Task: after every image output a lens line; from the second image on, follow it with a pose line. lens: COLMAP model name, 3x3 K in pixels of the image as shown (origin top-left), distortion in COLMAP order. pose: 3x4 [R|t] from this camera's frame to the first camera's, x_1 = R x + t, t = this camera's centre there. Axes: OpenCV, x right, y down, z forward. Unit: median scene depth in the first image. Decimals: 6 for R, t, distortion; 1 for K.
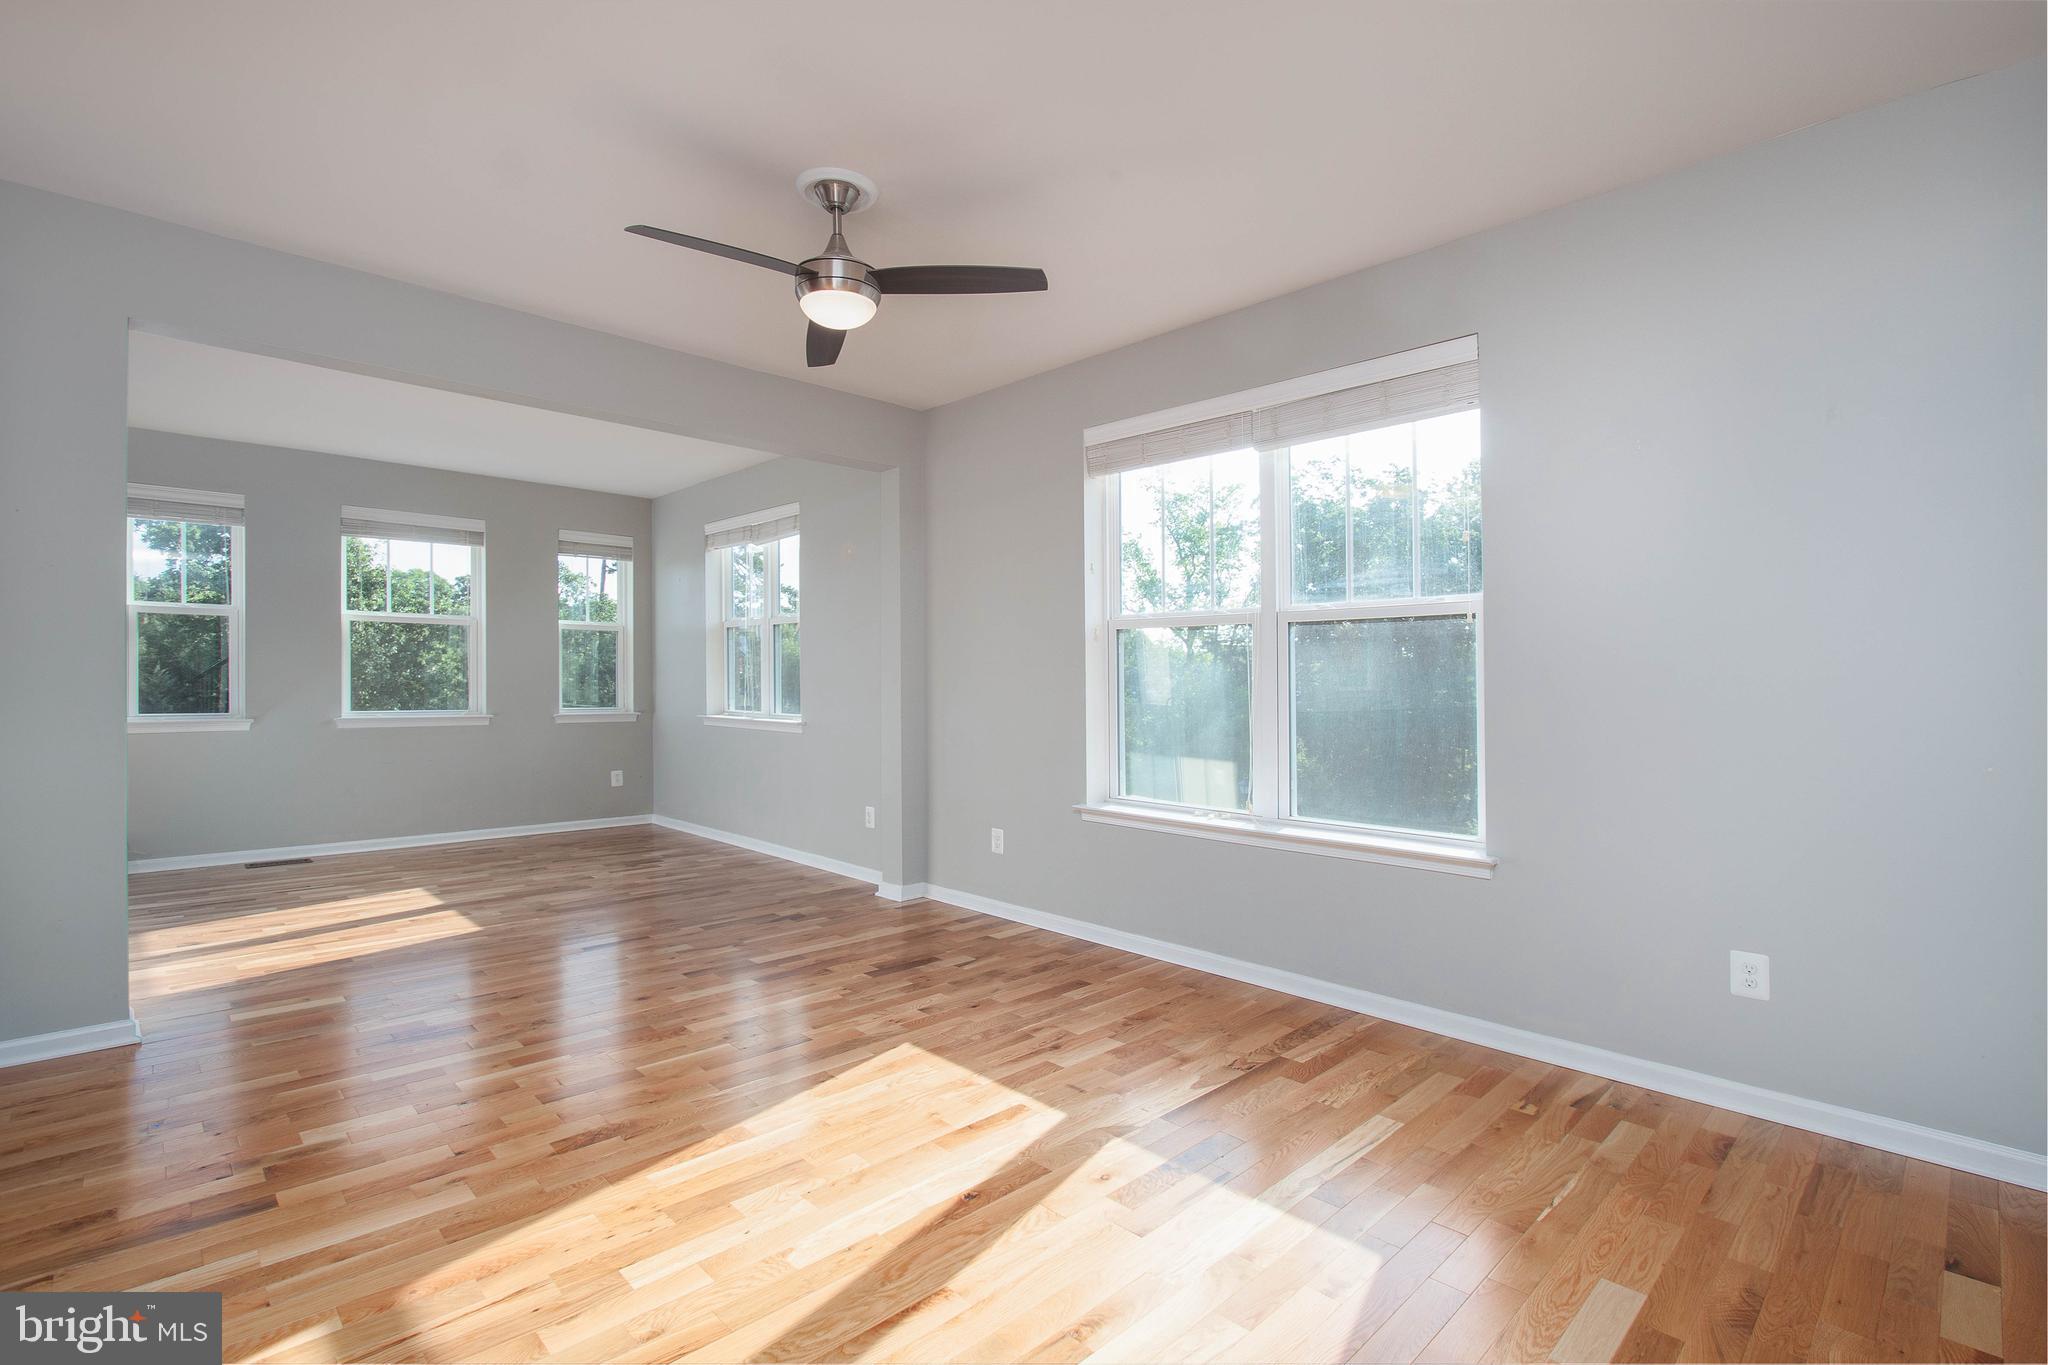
lens RADIAL K [[972.1, 0, 1031.0], [0, 972.1, 682.7], [0, 0, 1]] dist [-0.016922, 0.000938]
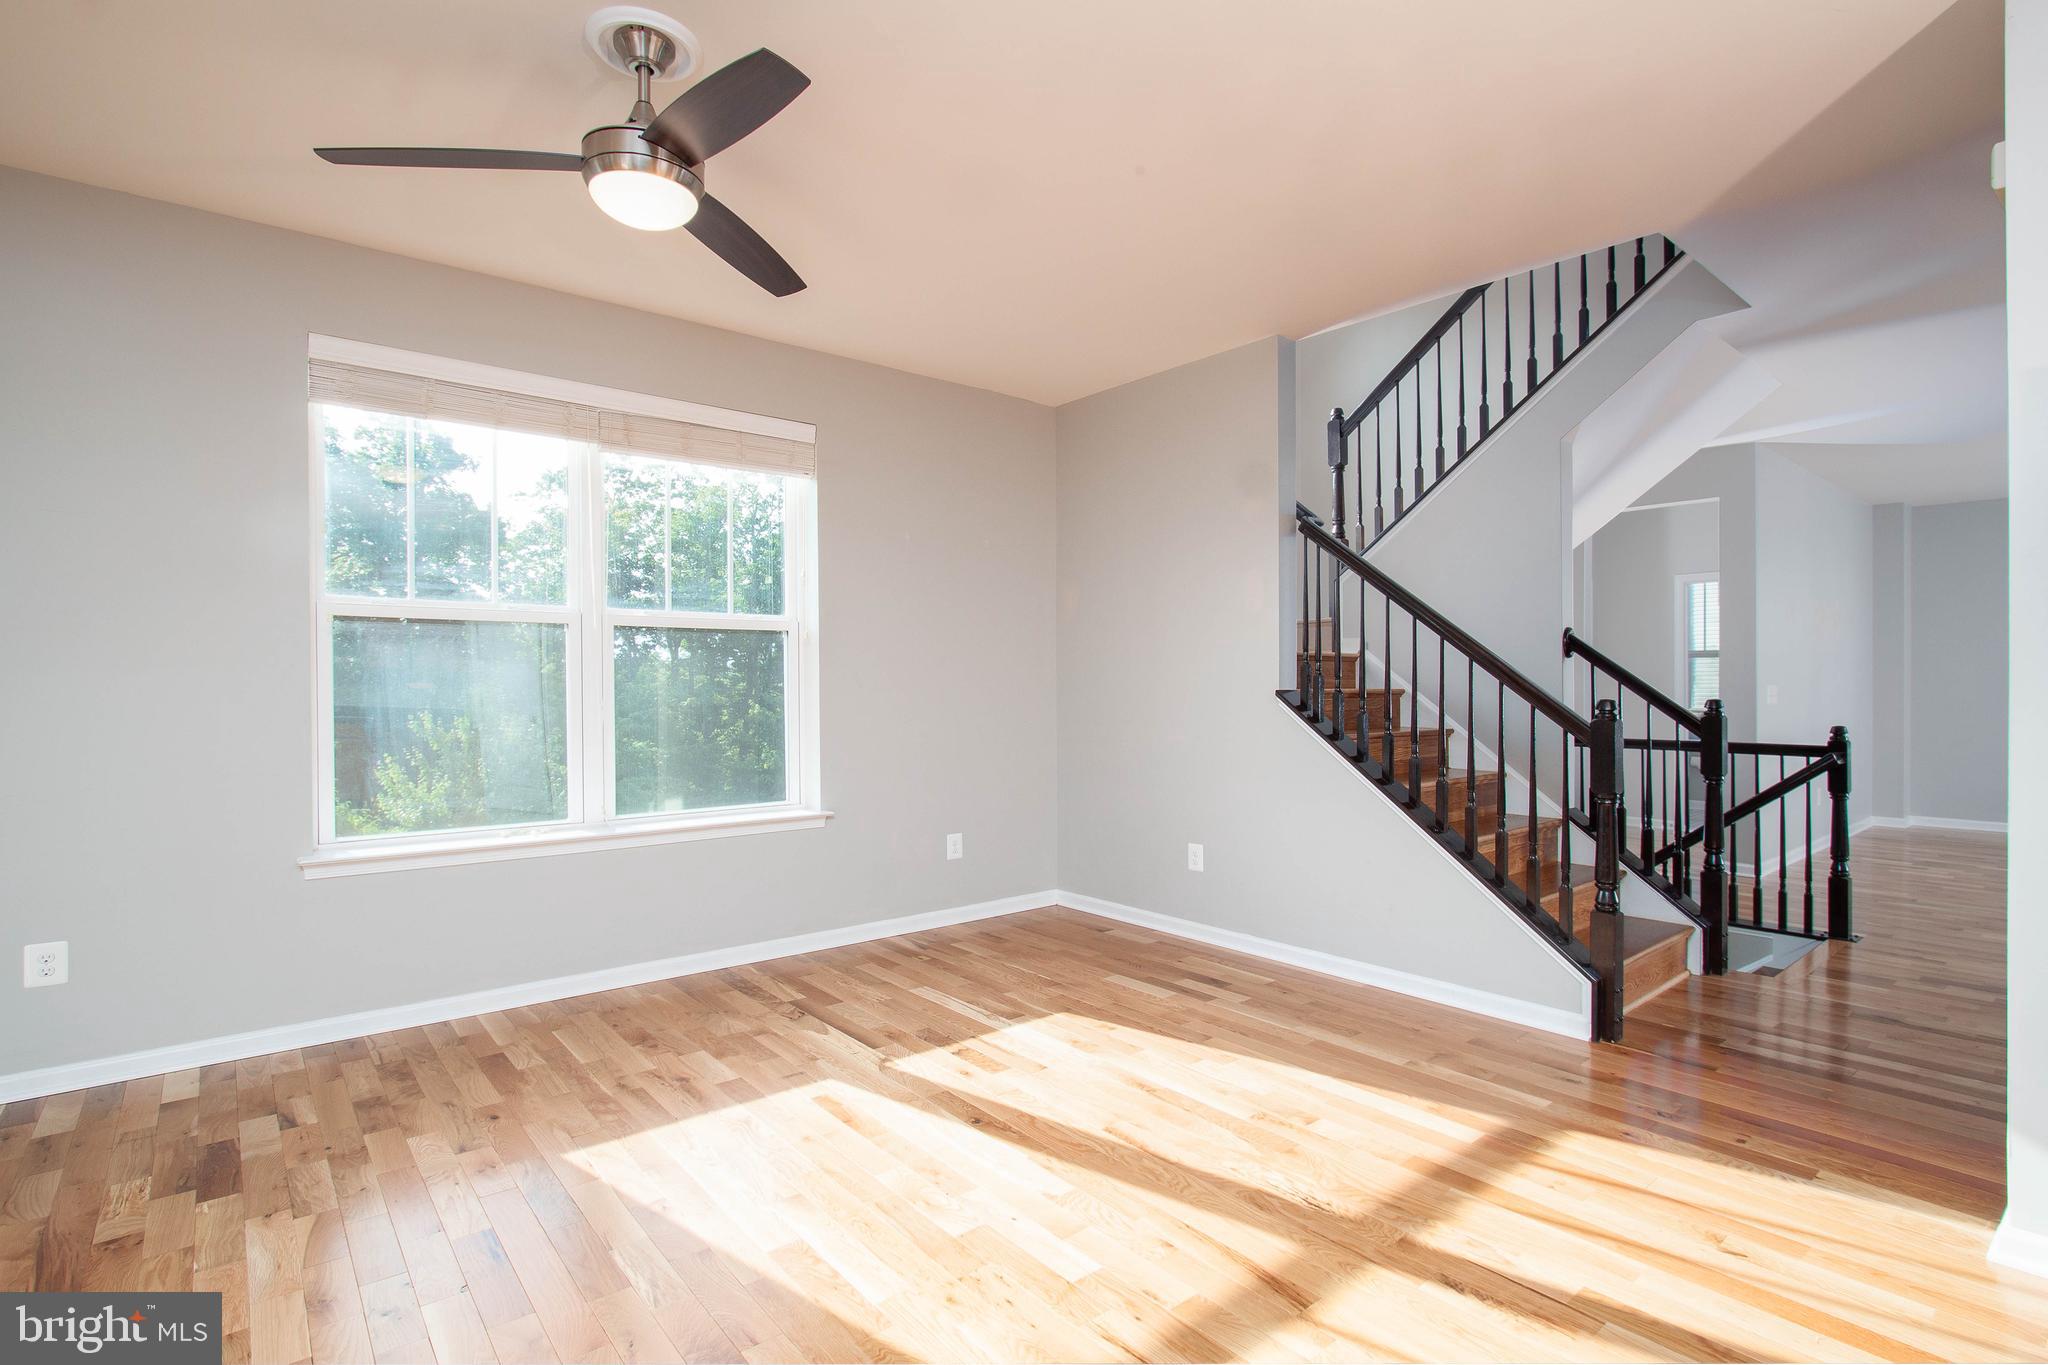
lens RADIAL K [[972.1, 0, 1026.1], [0, 972.1, 682.1], [0, 0, 1]] dist [-0.016922, 0.000938]
pose [[0.084727, 0.001533, 0.996403, -0.871267], [0.008493, 0.999961, -0.002260, 0.002306], [-0.996368, 0.008654, 0.084710, 0.594490]]
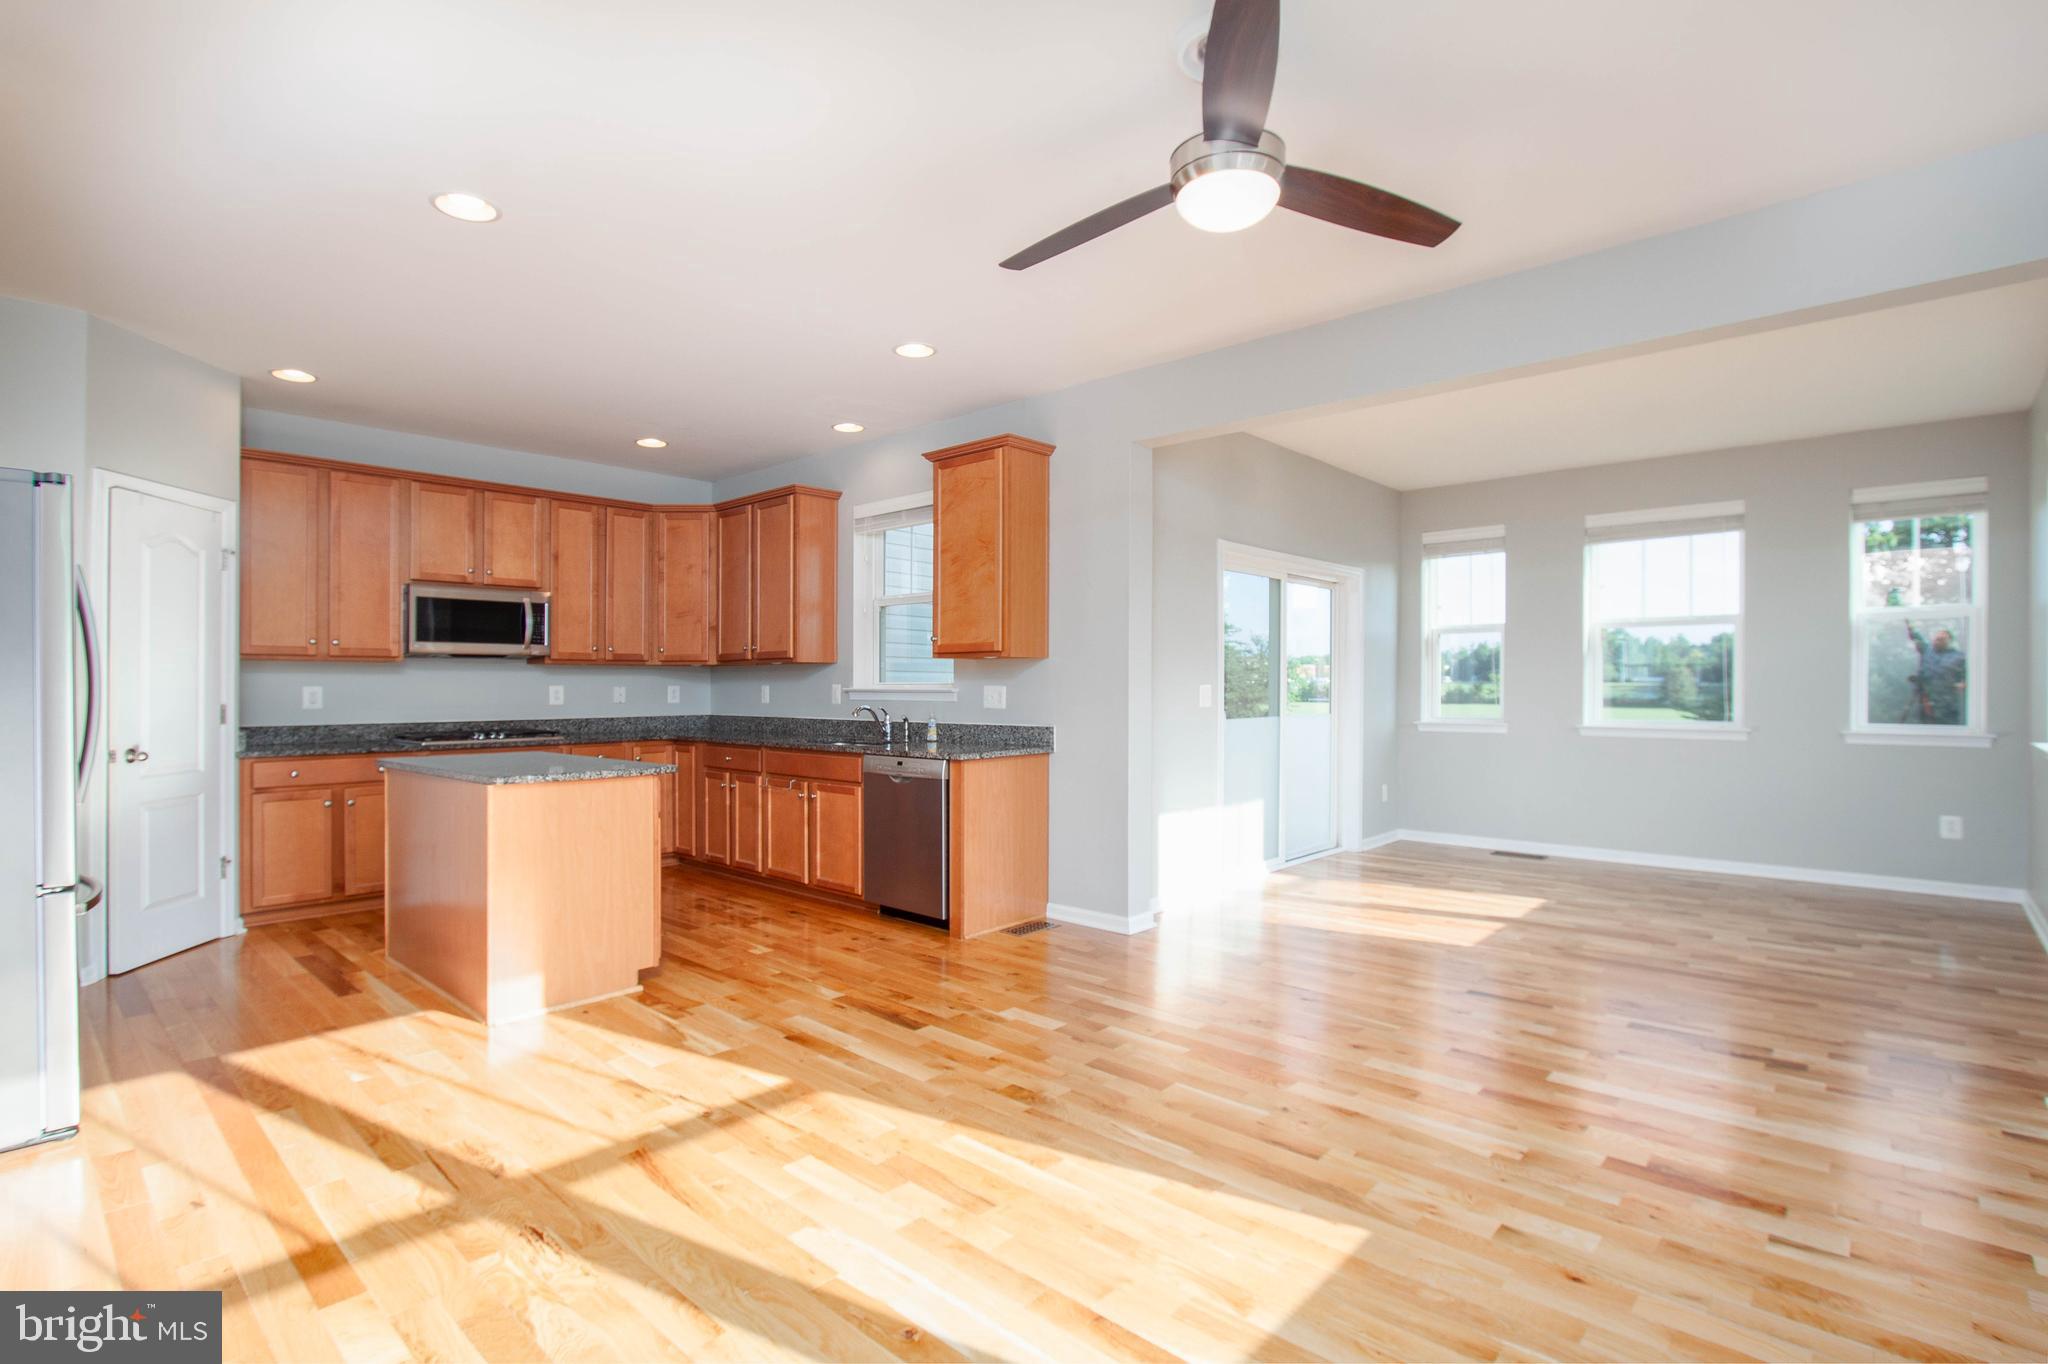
lens RADIAL K [[972.1, 0, 1038.9], [0, 972.1, 684.7], [0, 0, 1]] dist [-0.016922, 0.000938]
pose [[0.072597, -0.002601, -0.997358, 0.525524], [-0.004687, 0.999985, -0.002949, 0.000485], [0.997350, 0.004889, 0.072583, 0.743993]]
